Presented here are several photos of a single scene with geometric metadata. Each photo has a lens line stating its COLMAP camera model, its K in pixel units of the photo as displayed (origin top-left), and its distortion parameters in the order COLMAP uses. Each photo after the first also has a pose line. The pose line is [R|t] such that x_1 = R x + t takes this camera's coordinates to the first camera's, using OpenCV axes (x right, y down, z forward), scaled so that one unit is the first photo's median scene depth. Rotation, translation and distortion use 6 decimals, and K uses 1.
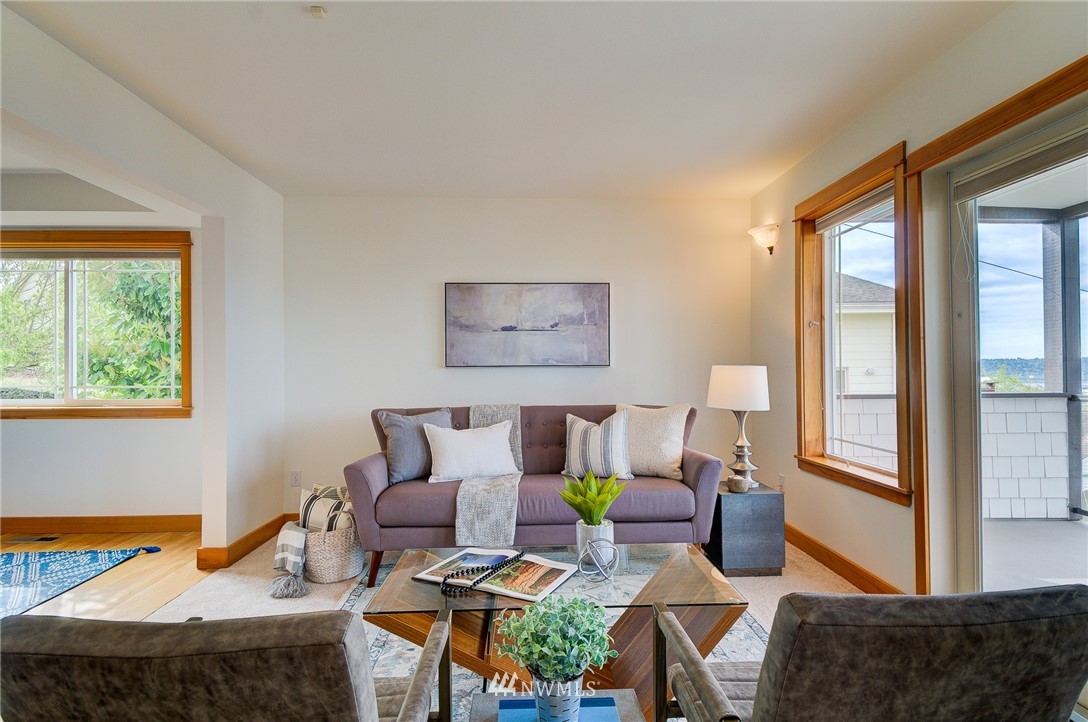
lens RADIAL K [[557.0, 0, 540.8], [0, 557.0, 369.0], [0, 0, 1]] dist [0.050562, -0.036981]
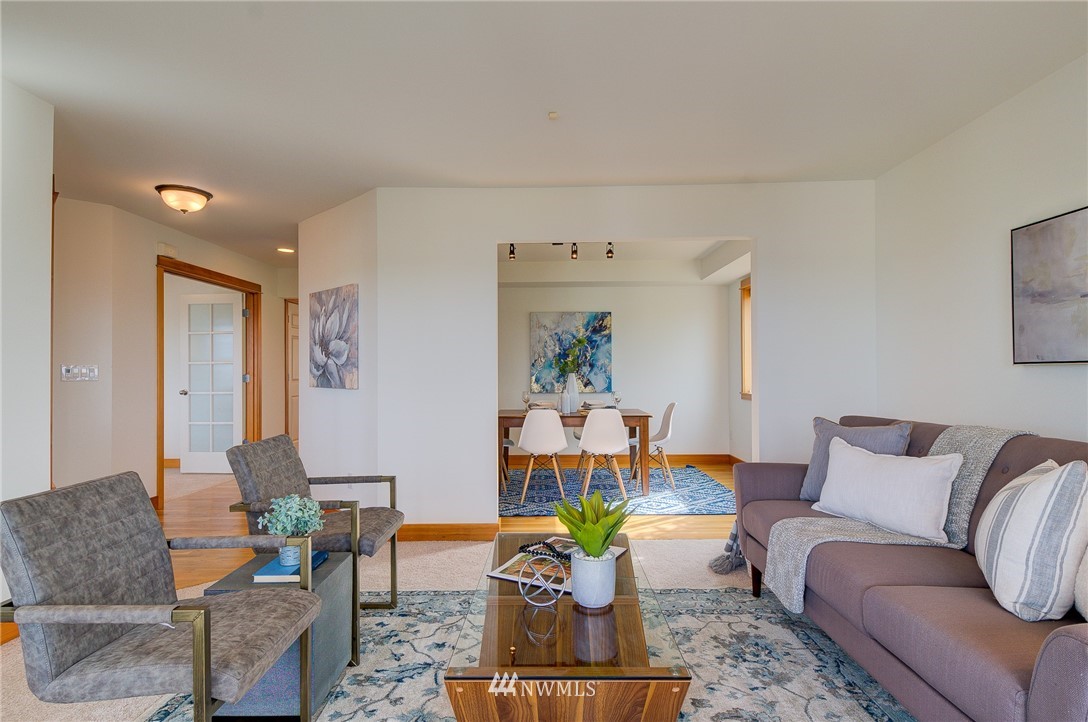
lens RADIAL K [[557.0, 0, 549.6], [0, 557.0, 367.0], [0, 0, 1]] dist [0.050562, -0.036981]
pose [[-0.037005, 0.002110, -0.999313, 0.562397], [0.004953, 0.999986, 0.001928, -0.003999], [0.999303, -0.004878, -0.037015, 0.580719]]
